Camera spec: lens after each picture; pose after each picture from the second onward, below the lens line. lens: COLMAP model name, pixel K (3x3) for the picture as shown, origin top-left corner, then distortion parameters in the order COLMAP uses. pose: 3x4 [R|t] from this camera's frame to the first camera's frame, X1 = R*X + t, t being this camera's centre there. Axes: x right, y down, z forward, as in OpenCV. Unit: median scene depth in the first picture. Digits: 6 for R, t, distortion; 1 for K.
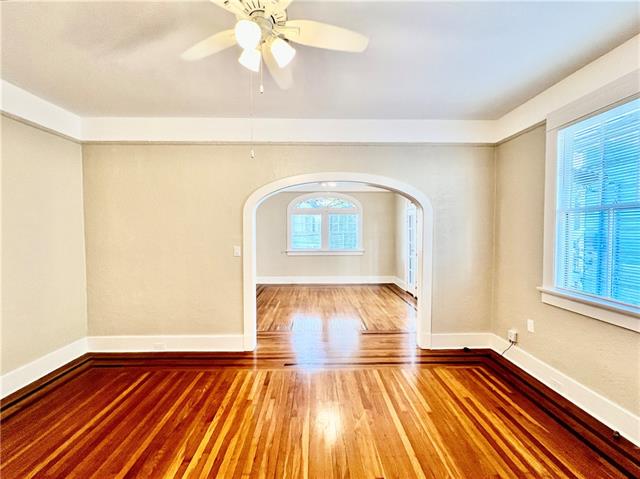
lens RADIAL K [[258.5, 0, 320.9], [0, 258.5, 240.4], [0, 0, 1]] dist [-0.000205, -0.000037]
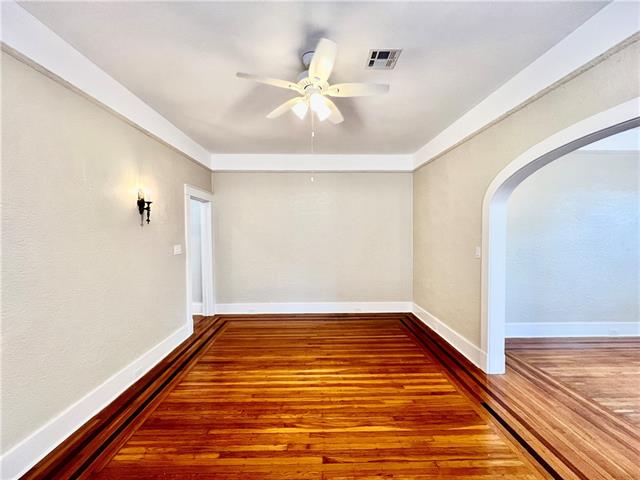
lens RADIAL K [[258.5, 0, 318.1], [0, 258.5, 238.8], [0, 0, 1]] dist [-0.000205, -0.000037]
pose [[-0.007543, 0.025107, -0.999656, 0.849735], [-0.022653, 0.999424, 0.025272, -0.020102], [0.999715, 0.022836, -0.006970, 0.690478]]
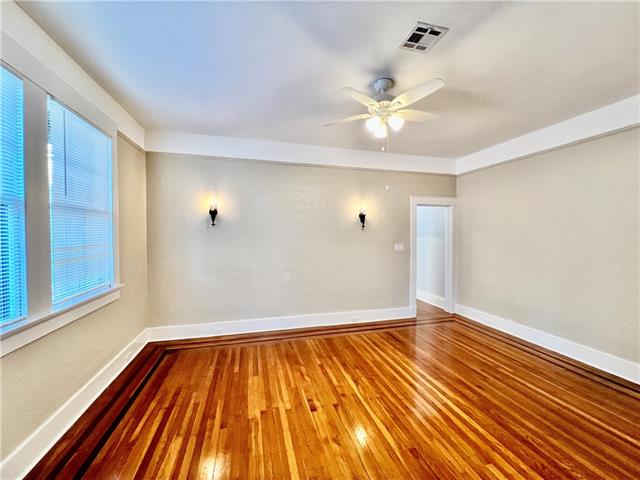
lens RADIAL K [[258.5, 0, 317.8], [0, 258.5, 237.5], [0, 0, 1]] dist [-0.000205, -0.000037]
pose [[-0.974992, -0.000089, -0.222239, 0.382658], [-0.008847, 0.999223, 0.038415, -0.047078], [0.222063, 0.039421, -0.974235, 1.707356]]
